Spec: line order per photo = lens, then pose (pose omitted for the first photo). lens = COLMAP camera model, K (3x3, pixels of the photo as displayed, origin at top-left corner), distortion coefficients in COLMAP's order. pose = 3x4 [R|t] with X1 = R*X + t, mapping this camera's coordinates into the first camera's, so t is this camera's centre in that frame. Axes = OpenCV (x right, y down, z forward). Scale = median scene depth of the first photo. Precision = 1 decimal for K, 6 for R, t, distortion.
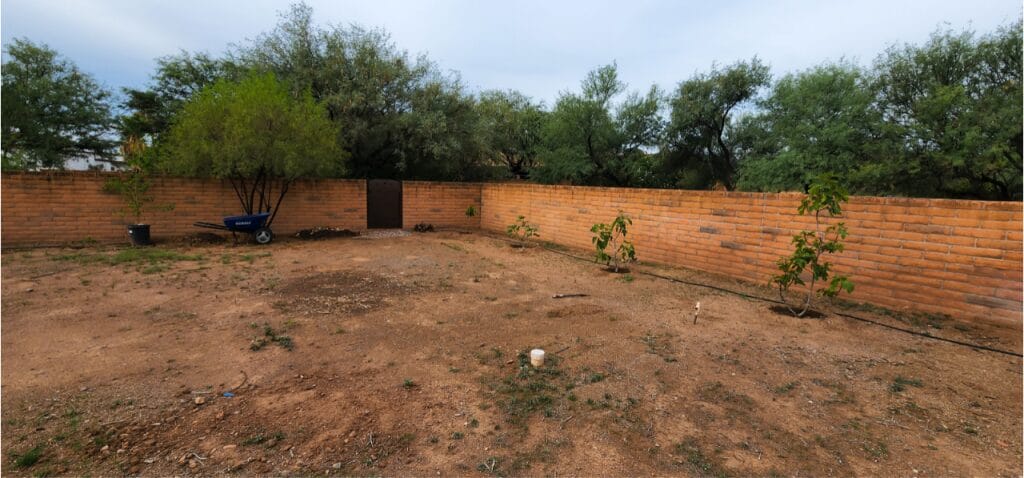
lens RADIAL K [[429.2, 0, 512.0], [0, 429.2, 239.0], [0, 0, 1]] dist [-0.000354, -0.000207]
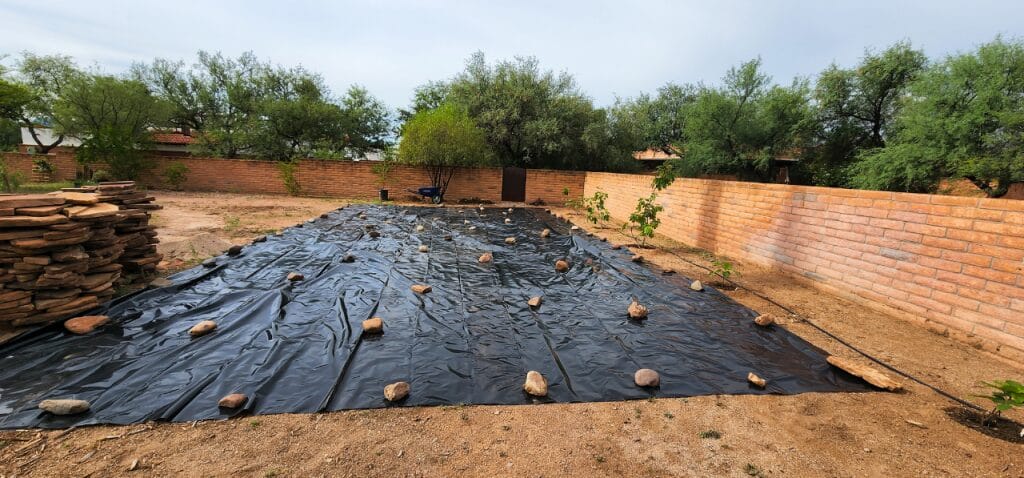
lens RADIAL K [[429.2, 0, 512.0], [0, 429.2, 239.0], [0, 0, 1]] dist [-0.000354, -0.000207]
pose [[0.870920, 0.093225, -0.482501, 0.325192], [-0.081303, 0.995645, 0.045617, 0.028651], [0.484652, -0.000500, 0.874707, -0.222288]]
